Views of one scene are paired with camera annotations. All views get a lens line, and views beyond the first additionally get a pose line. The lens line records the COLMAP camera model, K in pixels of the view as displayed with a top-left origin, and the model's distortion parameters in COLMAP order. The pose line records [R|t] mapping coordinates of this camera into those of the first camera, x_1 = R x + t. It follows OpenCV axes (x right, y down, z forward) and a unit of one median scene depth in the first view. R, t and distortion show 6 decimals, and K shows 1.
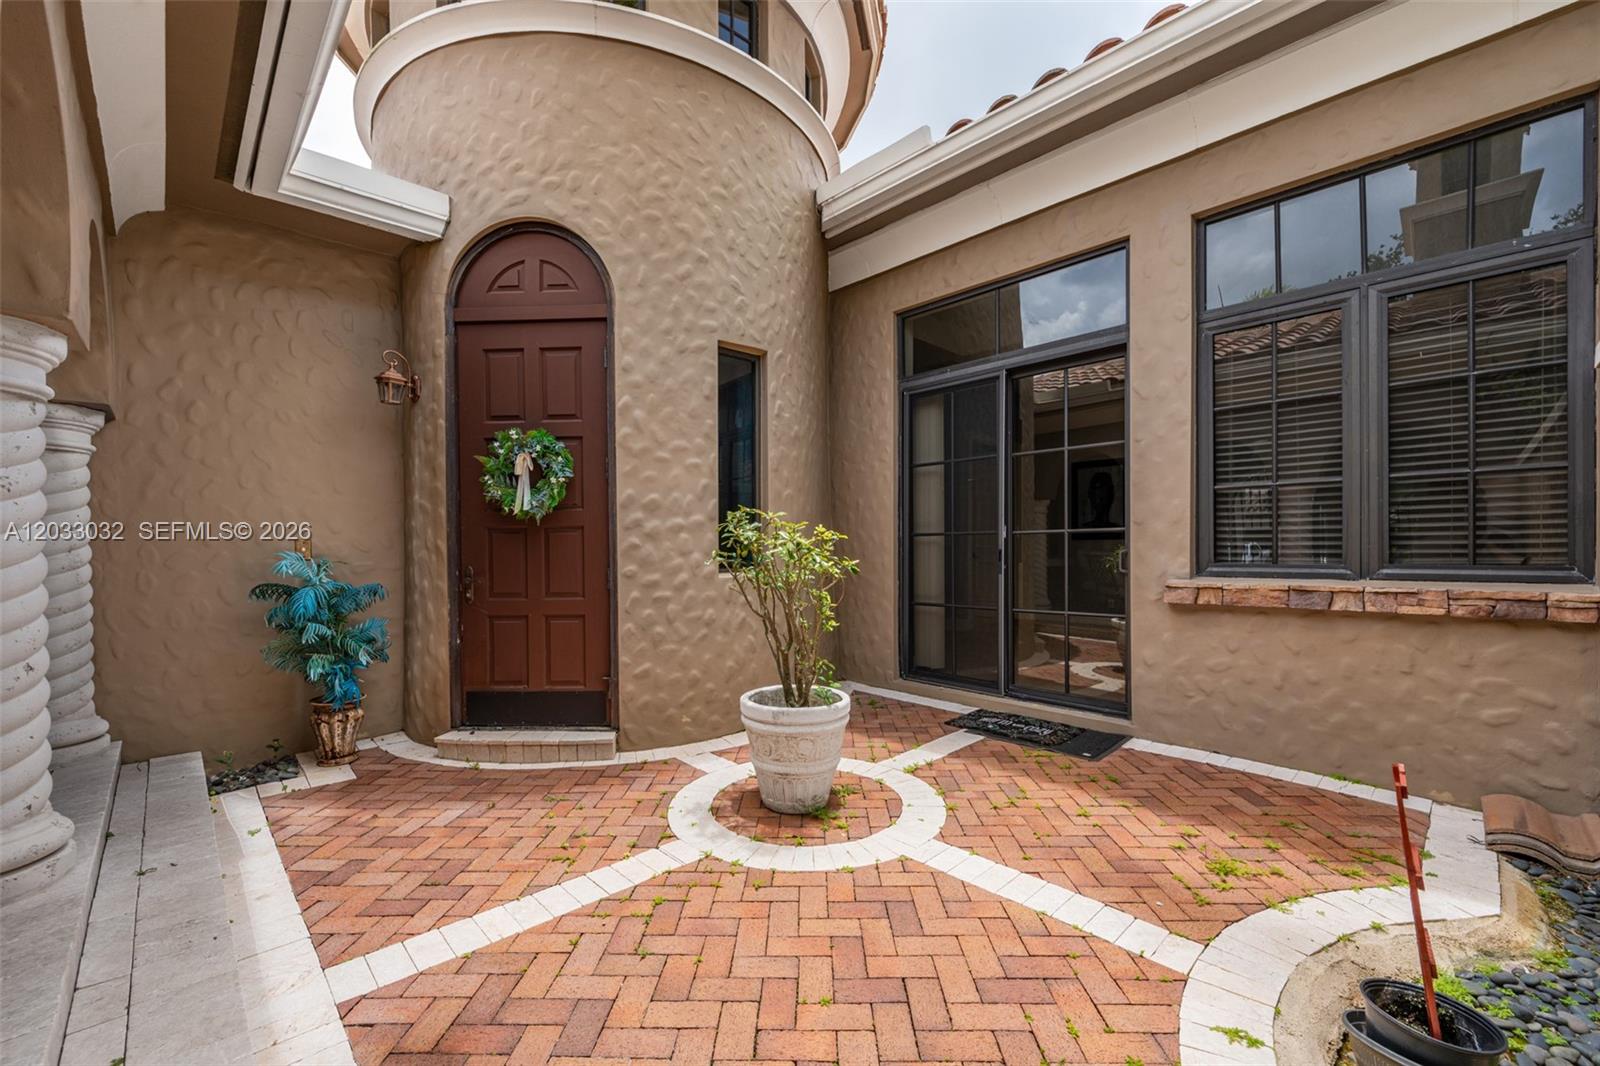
lens RADIAL K [[693.4, 0, 800.0], [0, 693.4, 543.5], [0, 0, 1]] dist [0.018229, 0.000040]
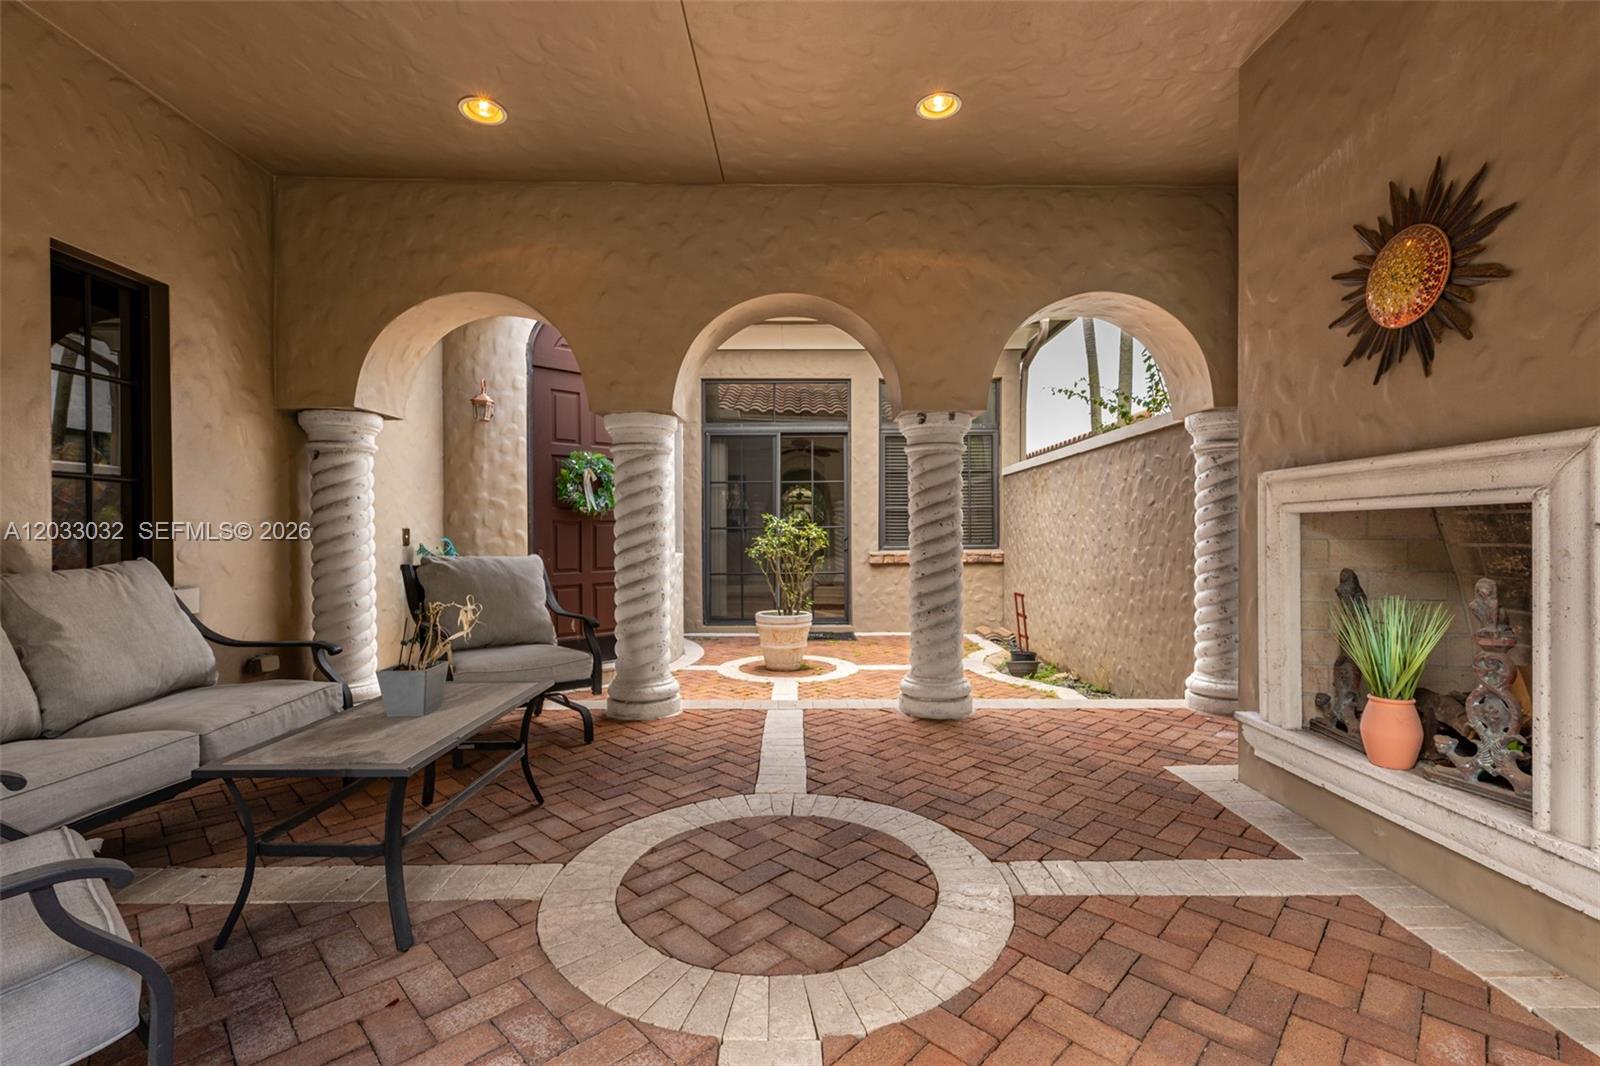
lens RADIAL K [[717.2, 0, 800.0], [0, 717.2, 533.0], [0, 0, 1]] dist [-0.001221, -0.000553]
pose [[0.689456, 0.005932, 0.724303, -1.131440], [-0.000458, 0.999970, -0.007753, 0.012577], [-0.724327, 0.005014, 0.689438, -0.306217]]
